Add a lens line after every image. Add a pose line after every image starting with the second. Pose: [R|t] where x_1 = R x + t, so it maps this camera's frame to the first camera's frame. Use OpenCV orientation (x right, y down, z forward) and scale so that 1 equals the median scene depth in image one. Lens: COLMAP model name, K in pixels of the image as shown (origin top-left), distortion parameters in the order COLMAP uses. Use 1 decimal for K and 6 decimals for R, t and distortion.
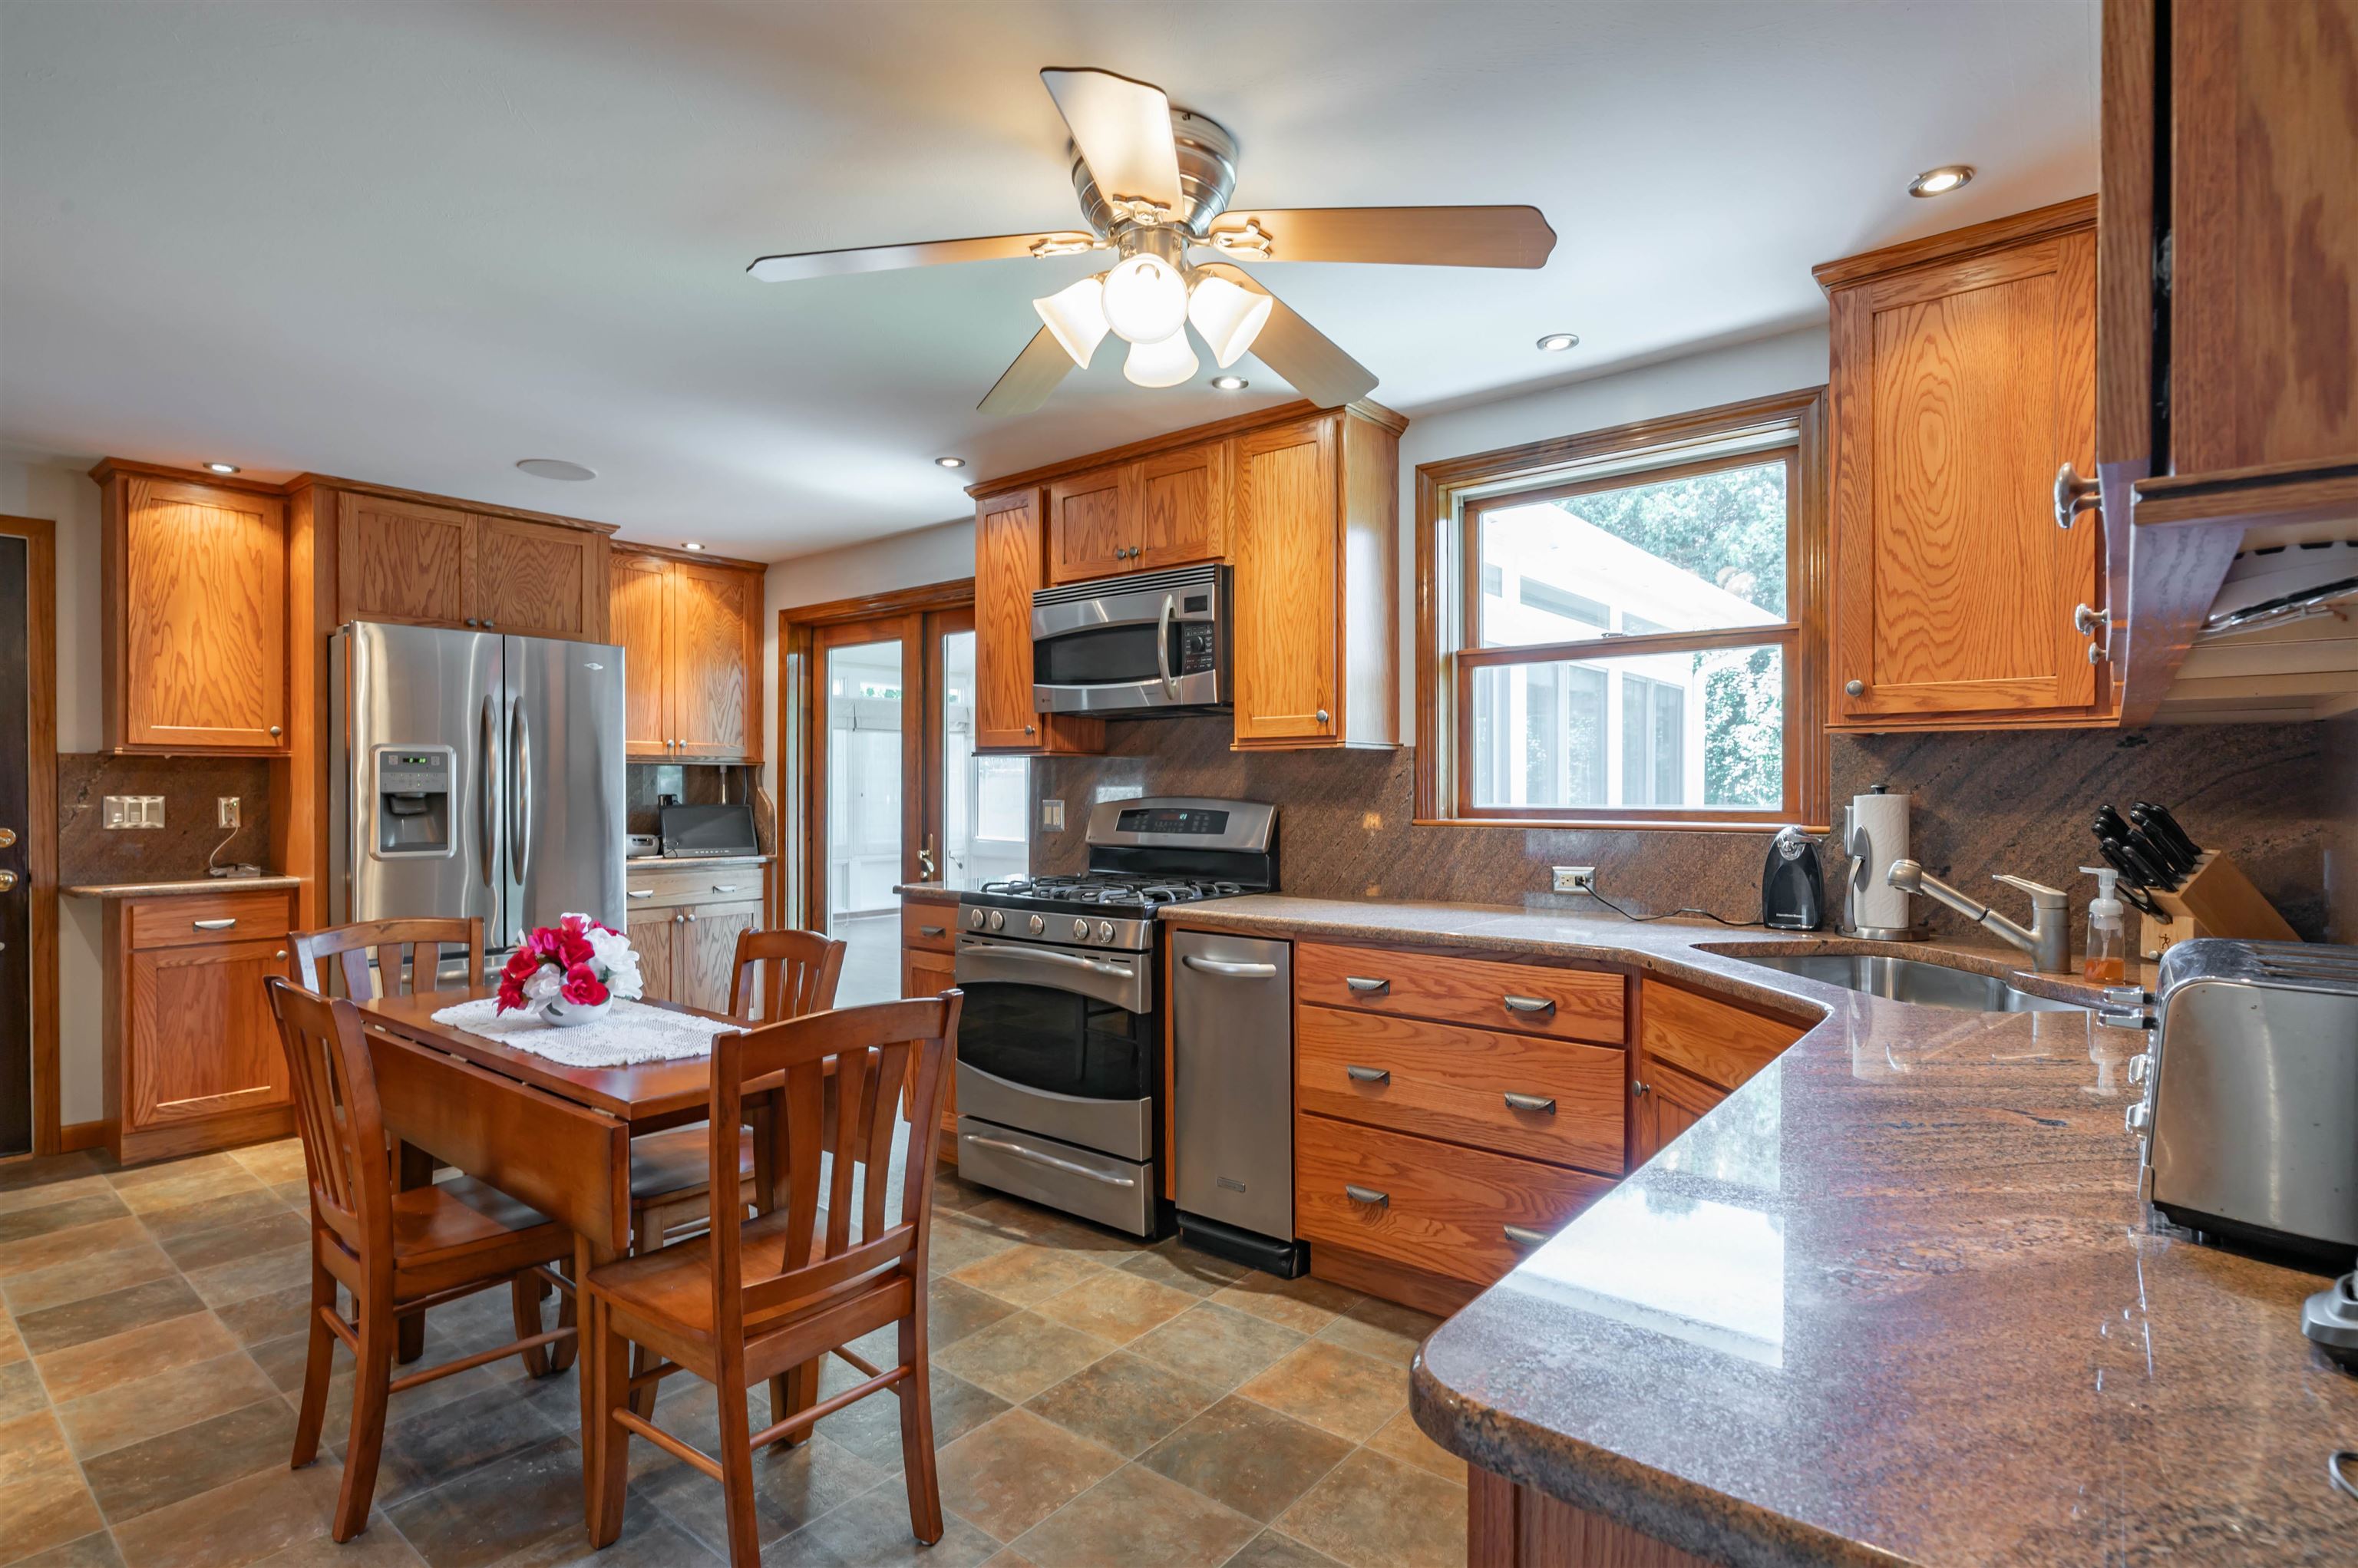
lens RADIAL K [[1164.1, 0, 1169.2], [0, 1164.1, 785.9], [0, 0, 1]] dist [-0.001052, 0.000972]
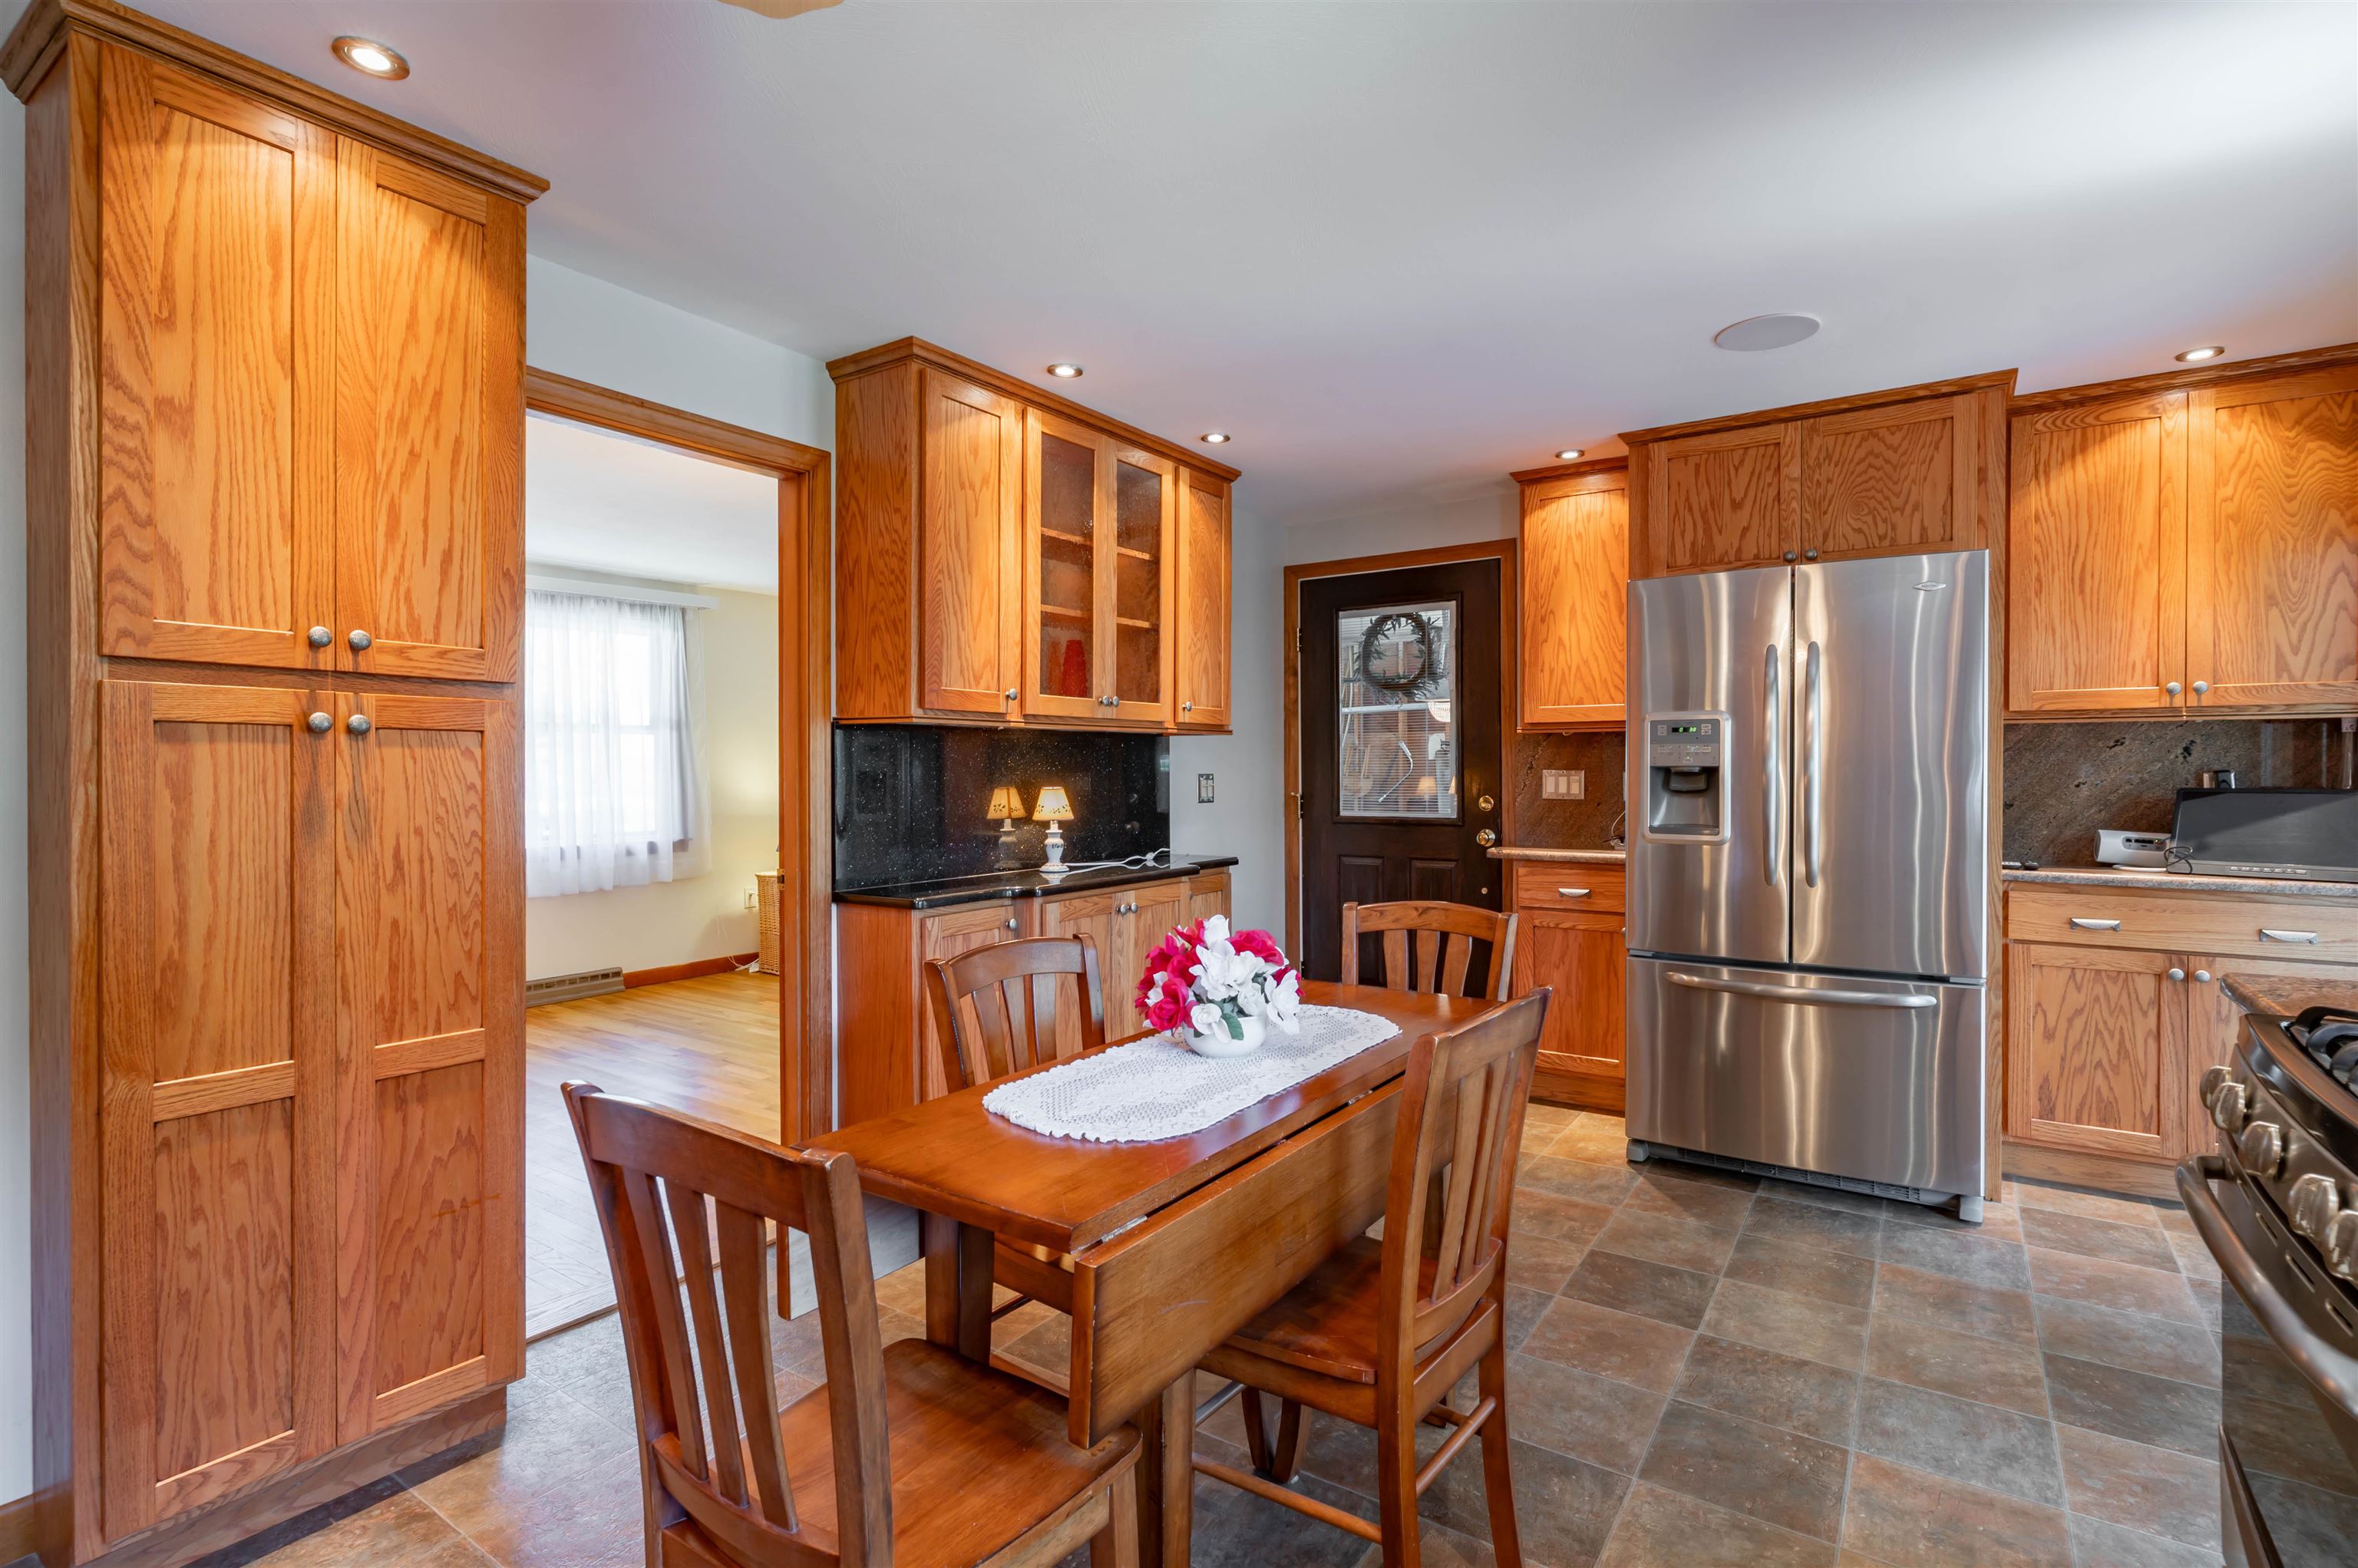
lens RADIAL K [[1127.6, 0, 1179.7], [0, 1127.6, 776.9], [0, 0, 1]] dist [-0.000568, 0.000027]
pose [[0.089930, 0.008724, -0.995910, 0.153343], [0.004869, 0.999946, 0.009199, 0.003641], [0.995936, -0.005676, 0.089883, 0.534885]]
